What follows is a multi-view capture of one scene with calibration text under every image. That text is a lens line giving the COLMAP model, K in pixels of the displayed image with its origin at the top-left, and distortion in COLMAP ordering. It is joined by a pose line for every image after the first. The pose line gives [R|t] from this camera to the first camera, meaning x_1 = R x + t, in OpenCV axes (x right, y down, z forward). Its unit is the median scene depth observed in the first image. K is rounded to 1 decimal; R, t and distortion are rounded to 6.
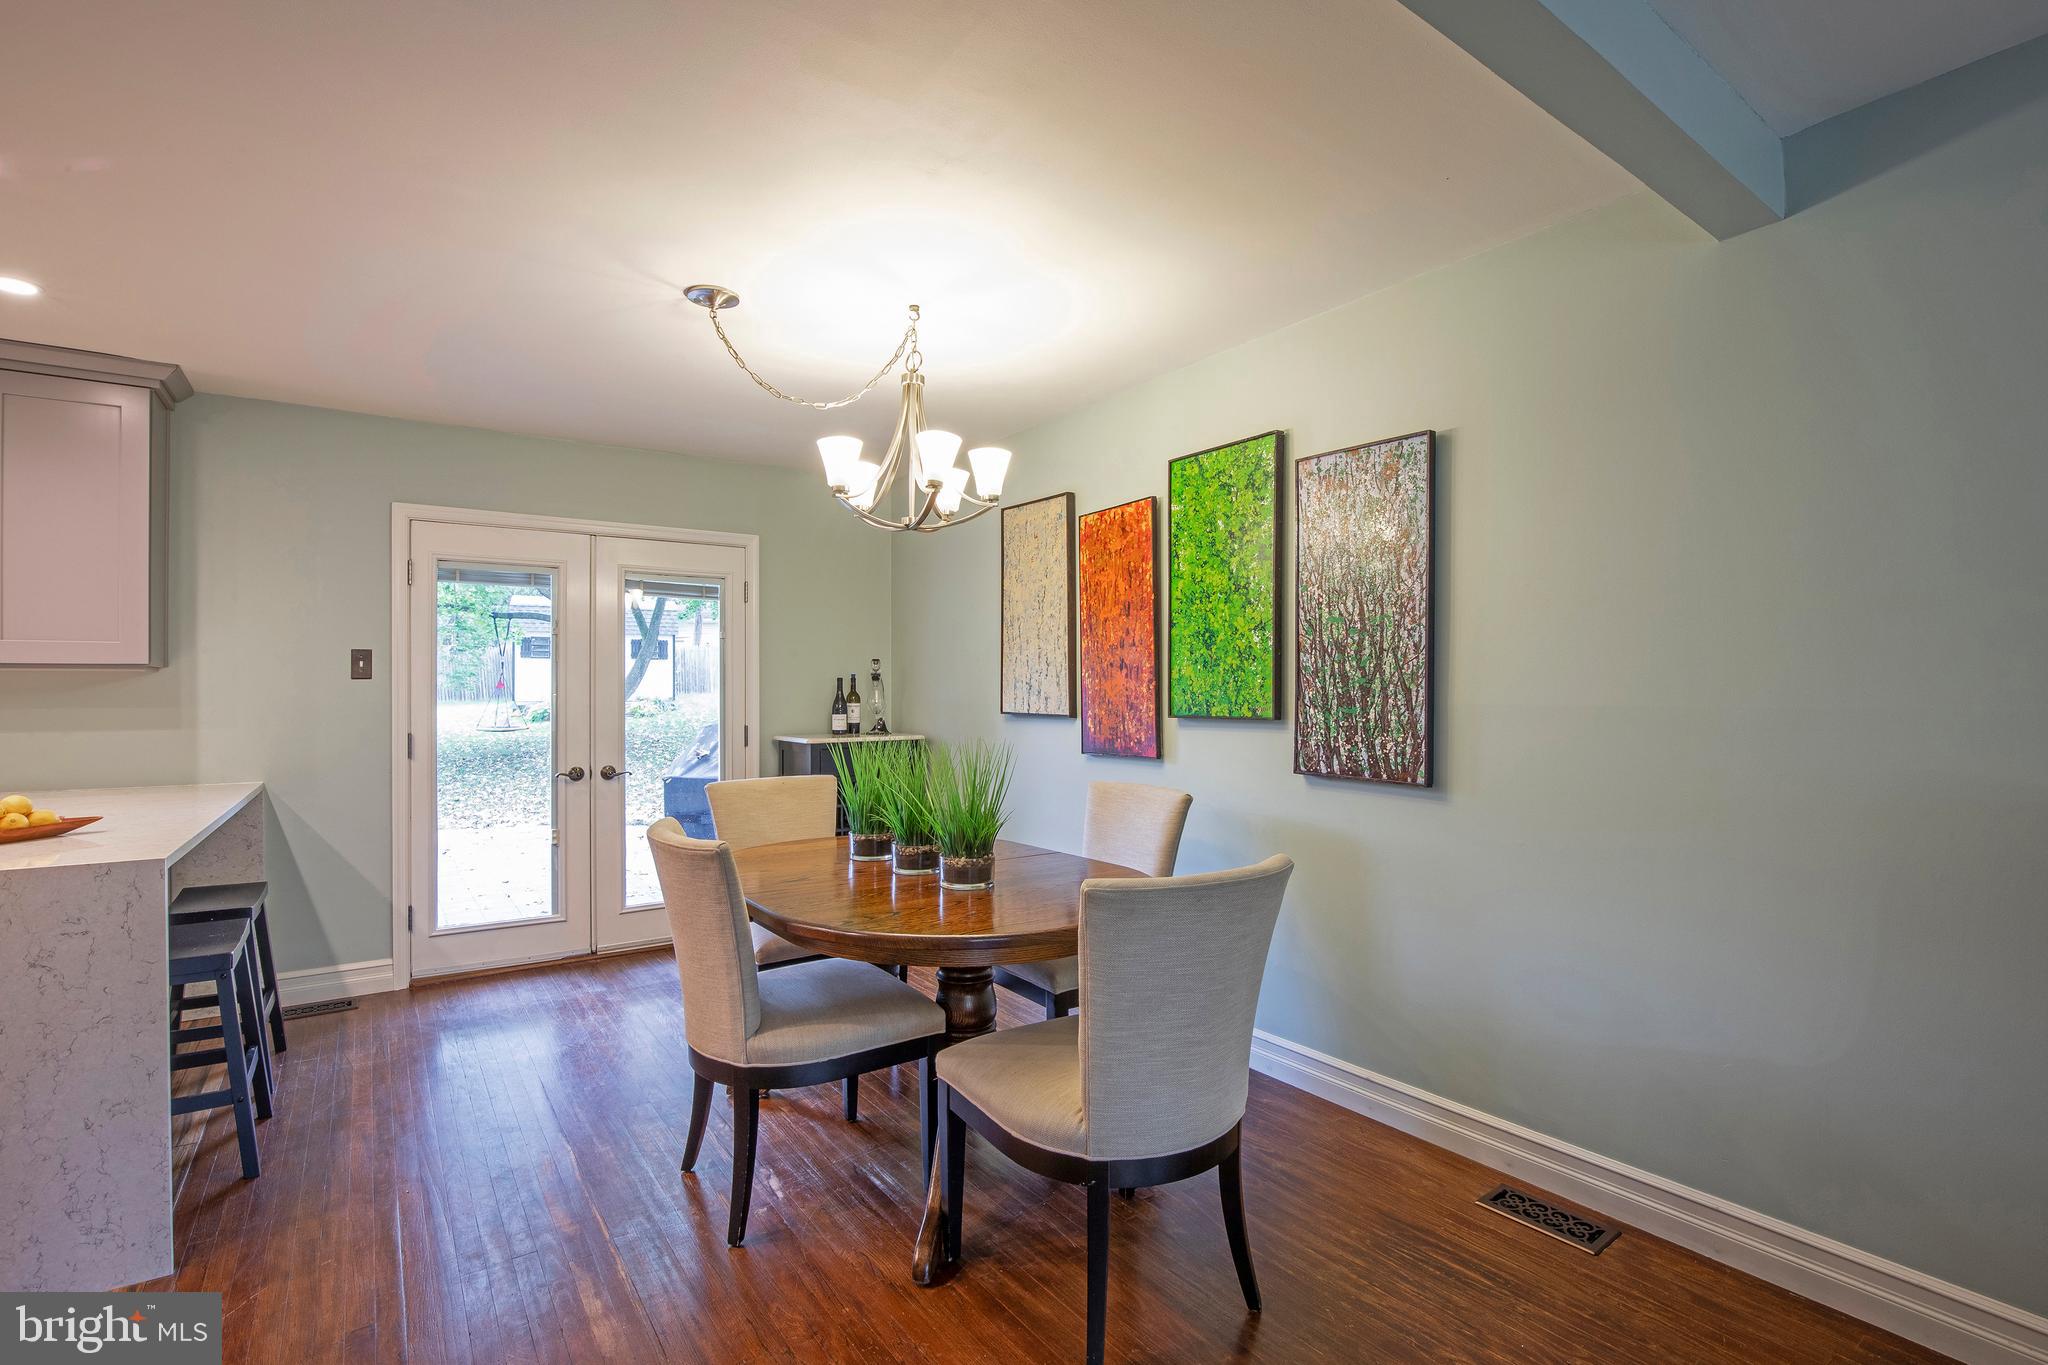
lens RADIAL K [[940.9, 0, 1033.6], [0, 940.9, 686.5], [0, 0, 1]] dist [-0.025568, 0.000172]
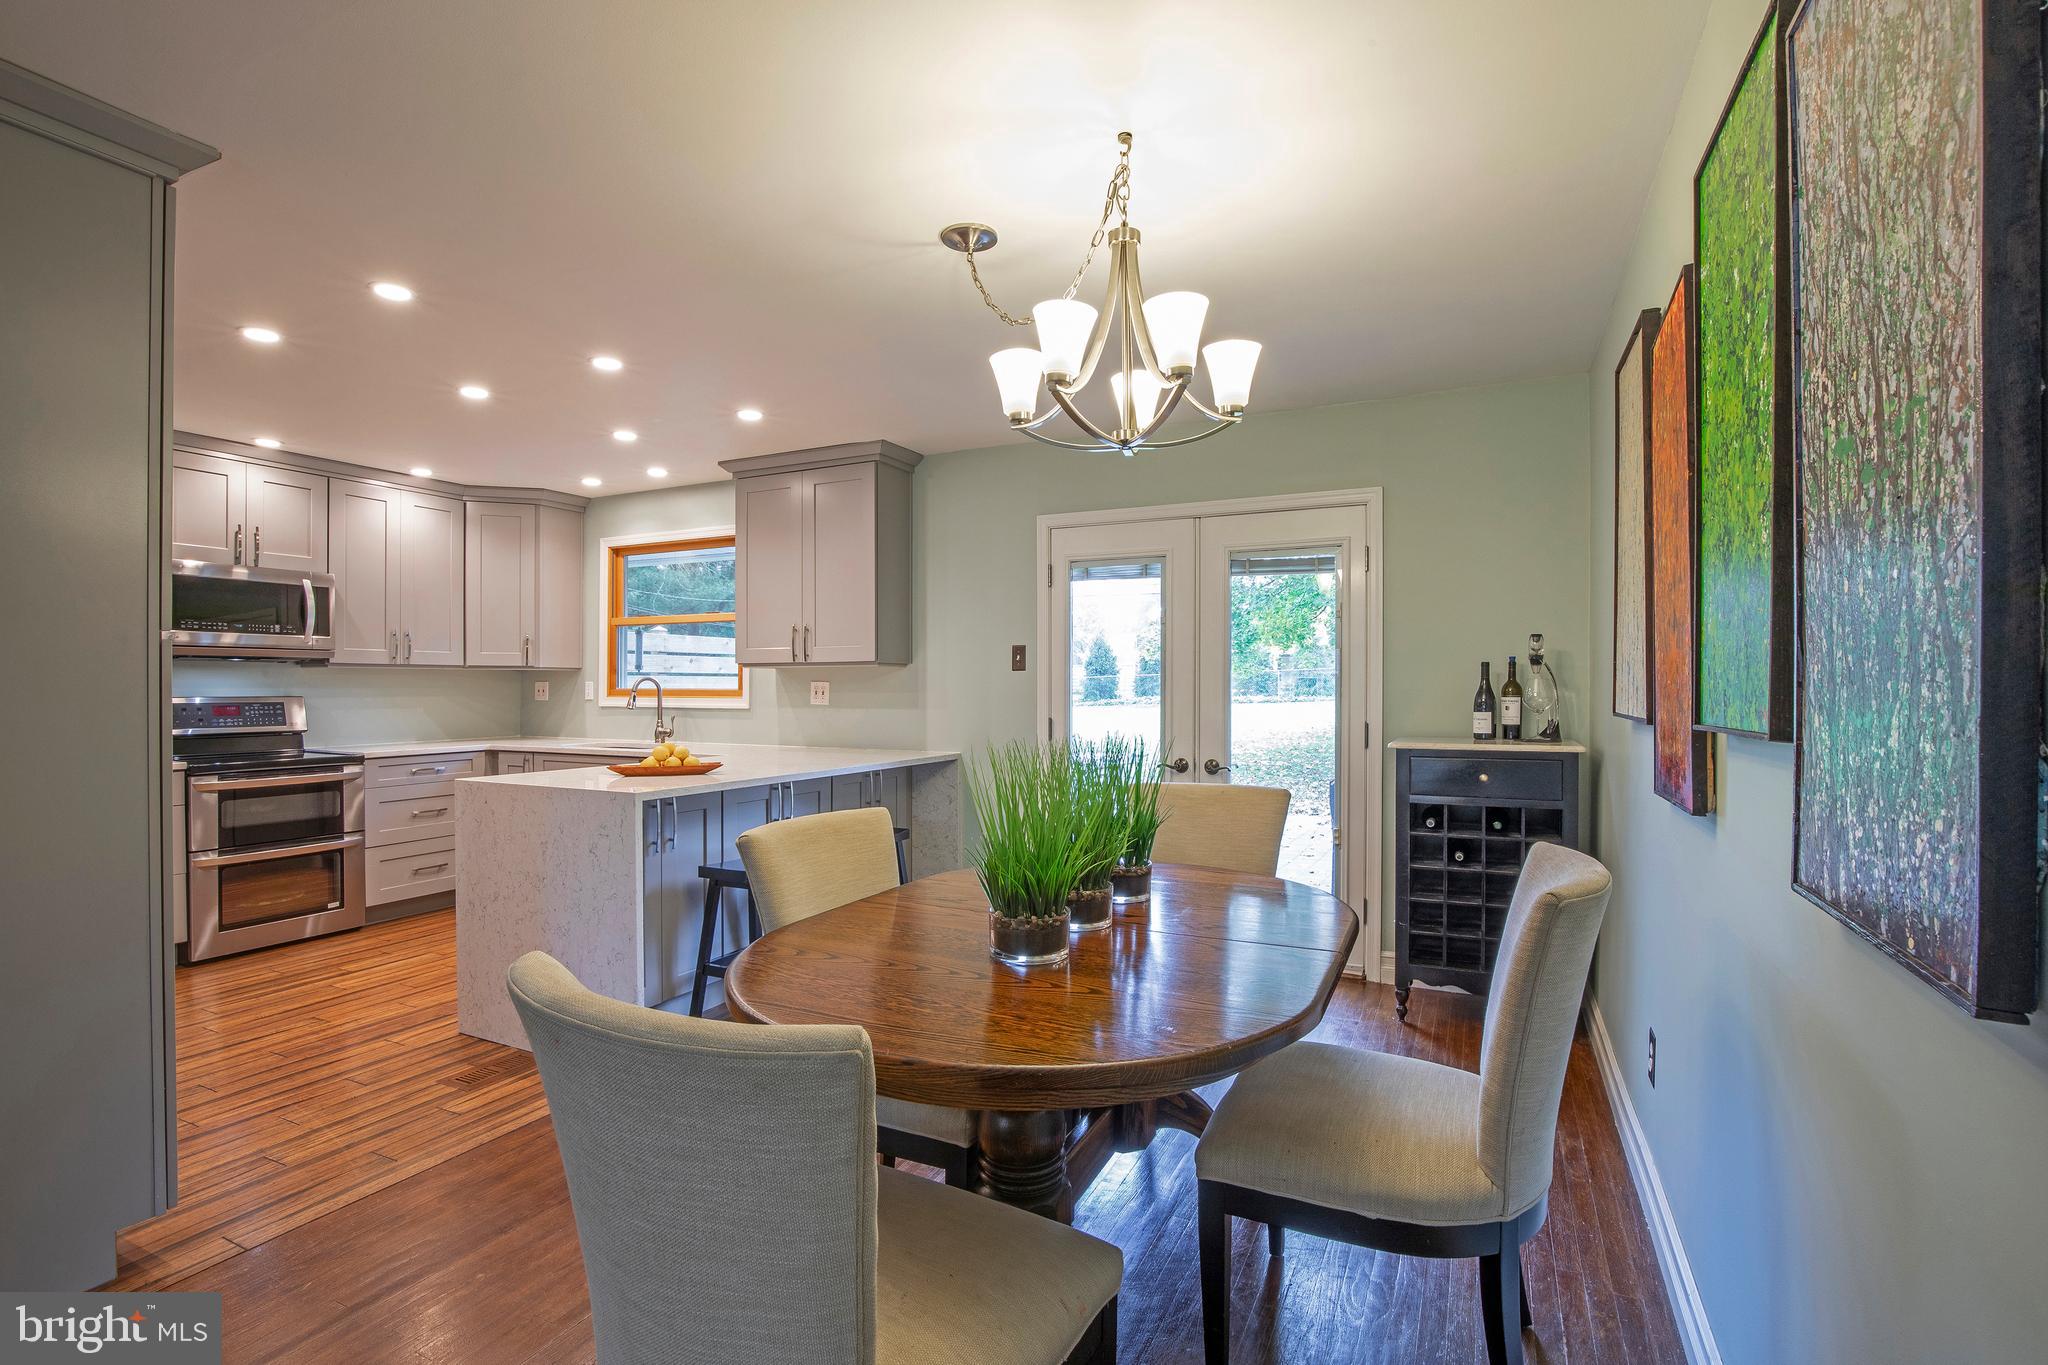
lens RADIAL K [[957.5, 0, 1024.4], [0, 957.5, 694.2], [0, 0, 1]] dist [-0.040678, 0.000174]
pose [[0.483041, 0.008287, -0.875558, 0.443538], [0.001980, 0.999942, 0.010556, 0.012067], [0.875595, -0.006833, 0.482997, 0.549753]]
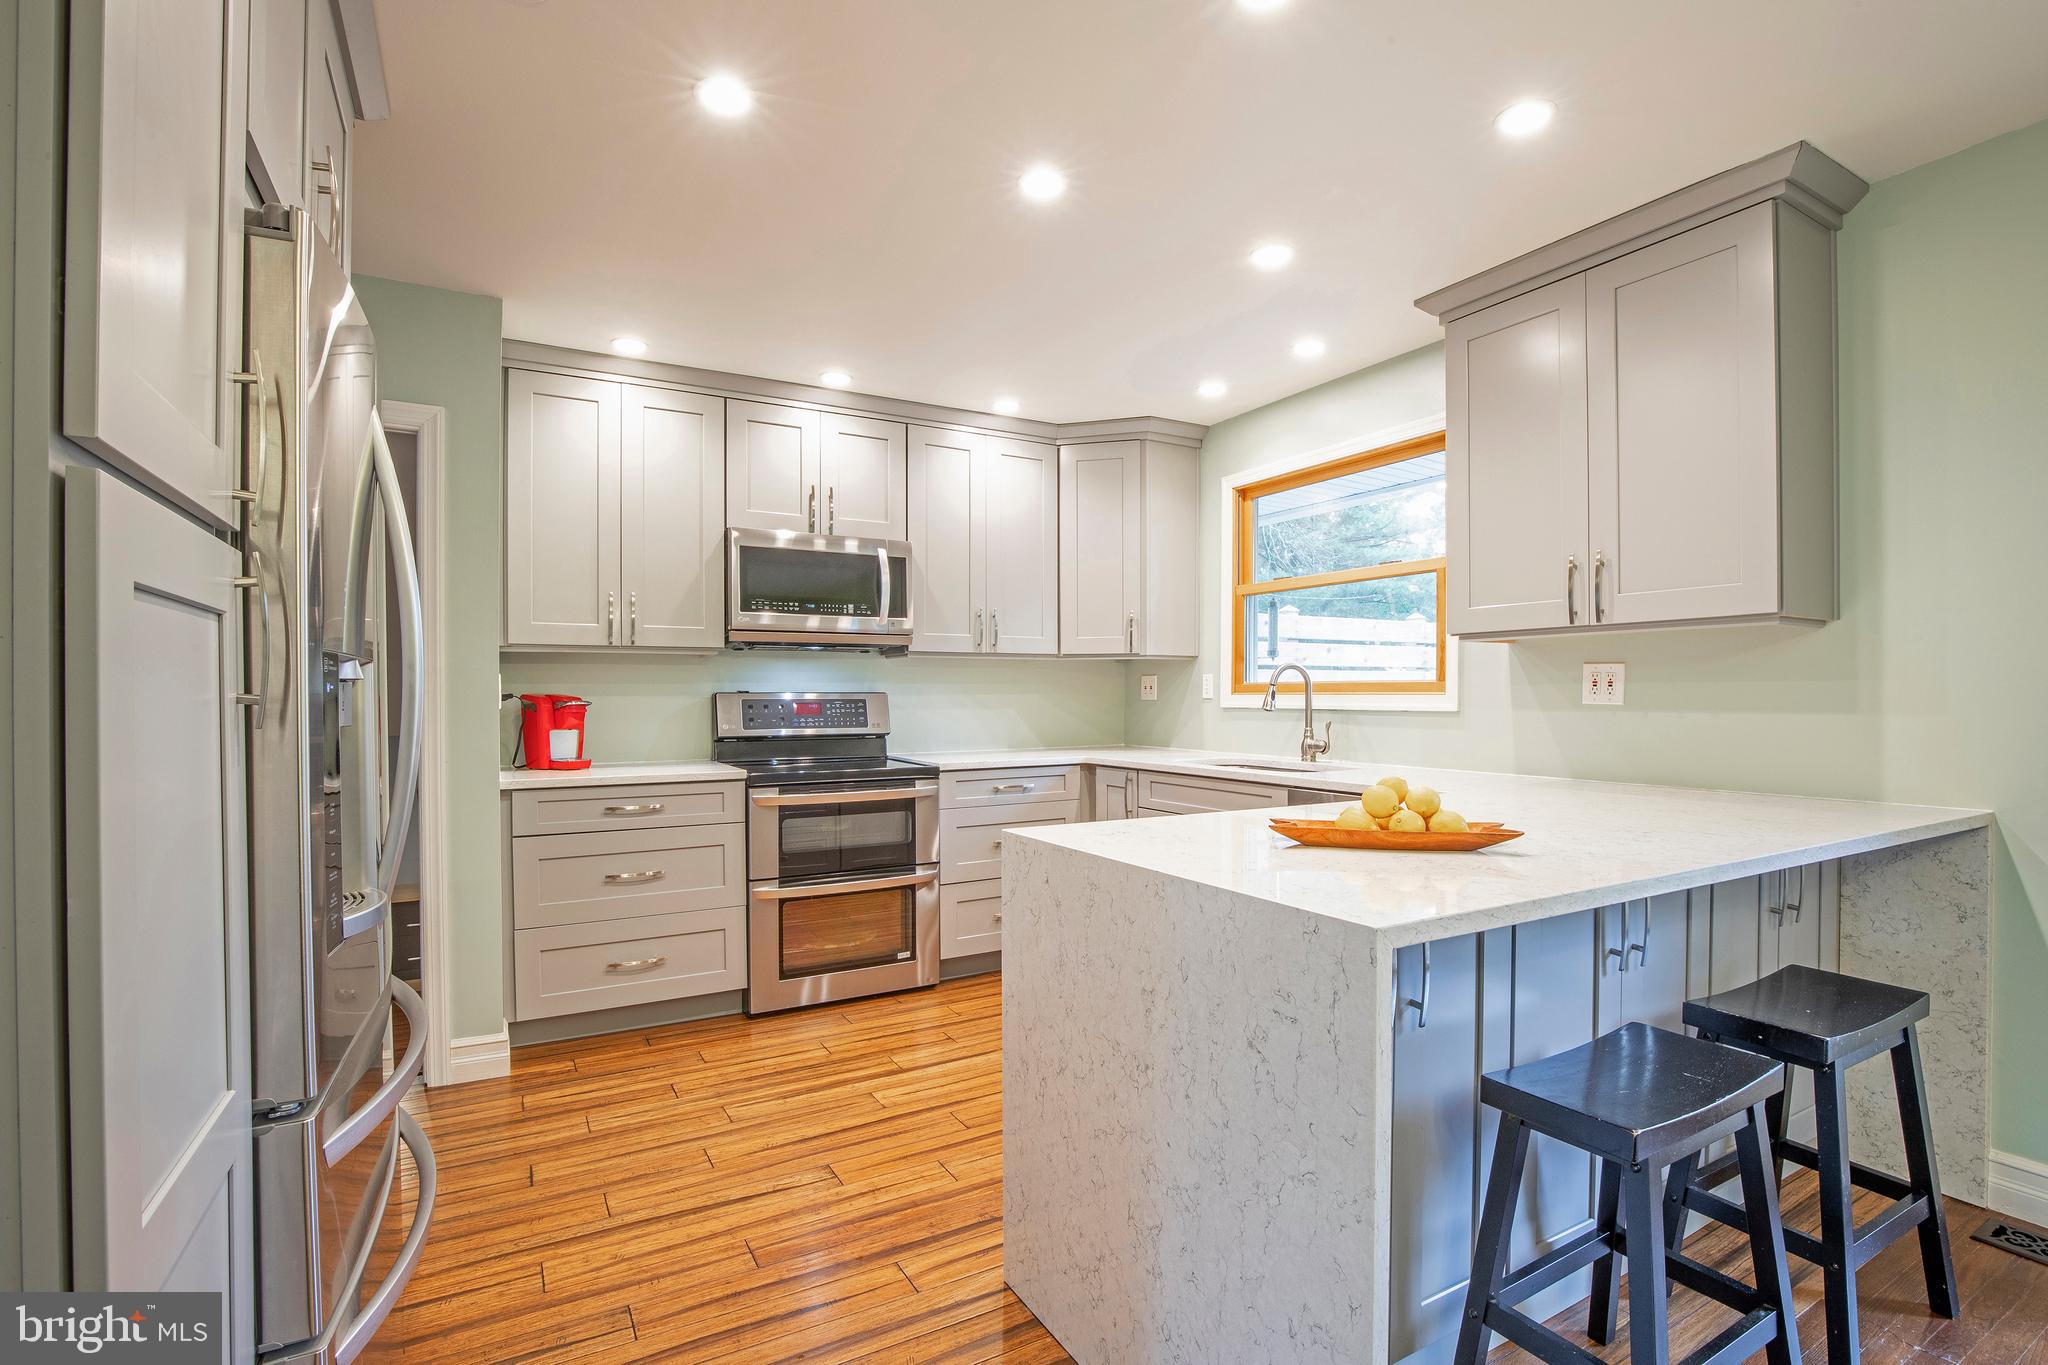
lens RADIAL K [[954.7, 0, 1023.5], [0, 954.7, 700.4], [0, 0, 1]] dist [-0.027072, 0.000215]
pose [[-0.098766, 0.008093, -0.995078, -0.257166], [0.006092, 0.999953, 0.007528, 0.033623], [0.995092, -0.005319, -0.098811, 0.574447]]
